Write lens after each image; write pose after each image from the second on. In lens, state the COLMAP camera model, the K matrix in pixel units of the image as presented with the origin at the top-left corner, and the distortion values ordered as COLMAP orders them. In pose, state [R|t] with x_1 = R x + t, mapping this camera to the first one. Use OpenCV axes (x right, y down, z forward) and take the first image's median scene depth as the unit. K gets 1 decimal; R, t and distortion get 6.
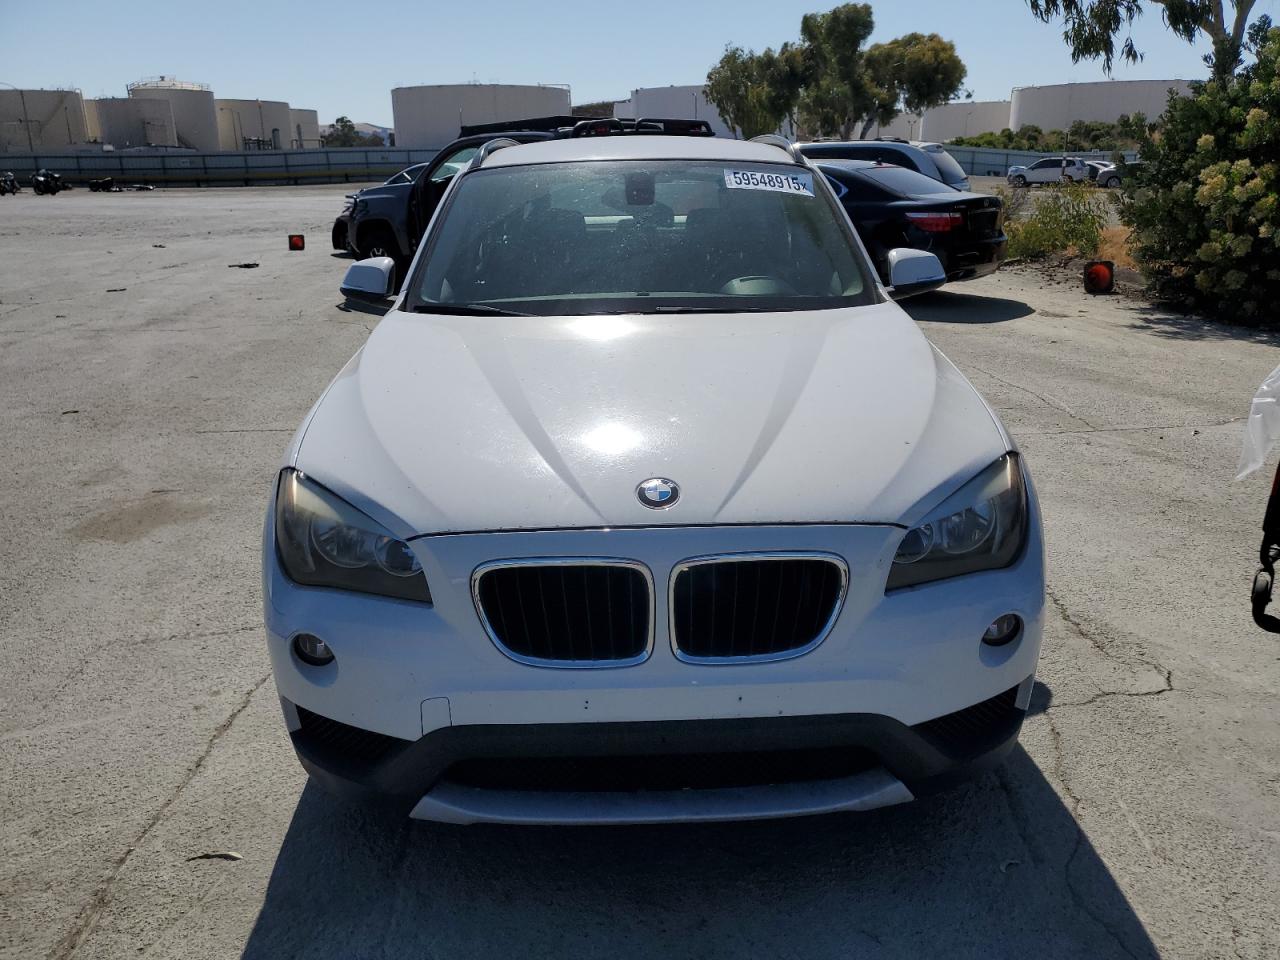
lens RADIAL K [[1020.5, 0, 668.2], [0, 1020.5, 488.6], [0, 0, 1]] dist [0.014957, -0.002031]
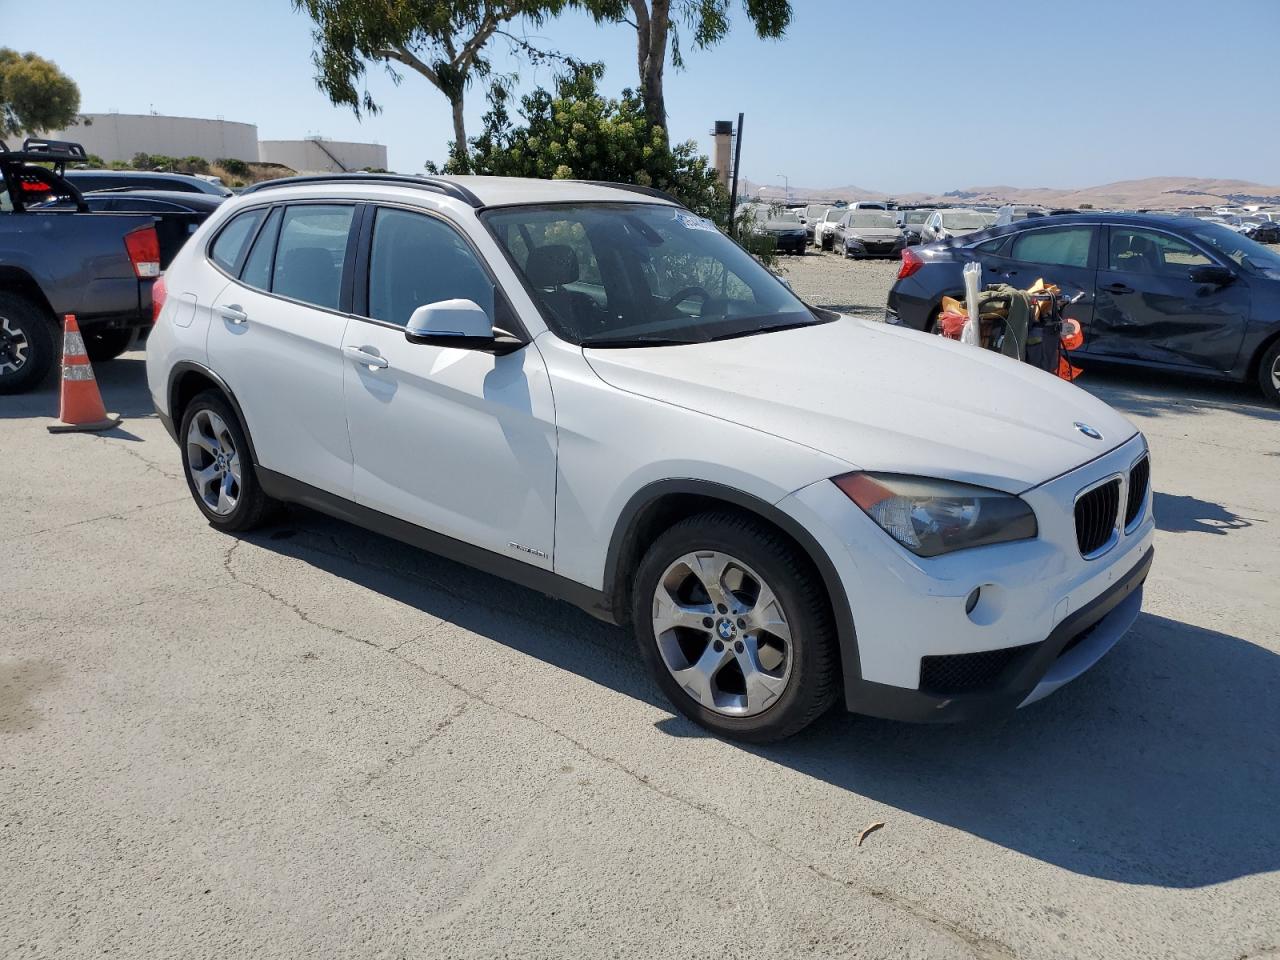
lens RADIAL K [[1020.5, 0, 632.5], [0, 1020.5, 485.0], [0, 0, 1]] dist [0.014957, -0.002031]
pose [[0.661601, -0.177492, 0.728547, -0.912660], [0.201756, 0.977889, 0.055022, -0.079235], [-0.722204, 0.110586, 0.682783, 0.267023]]
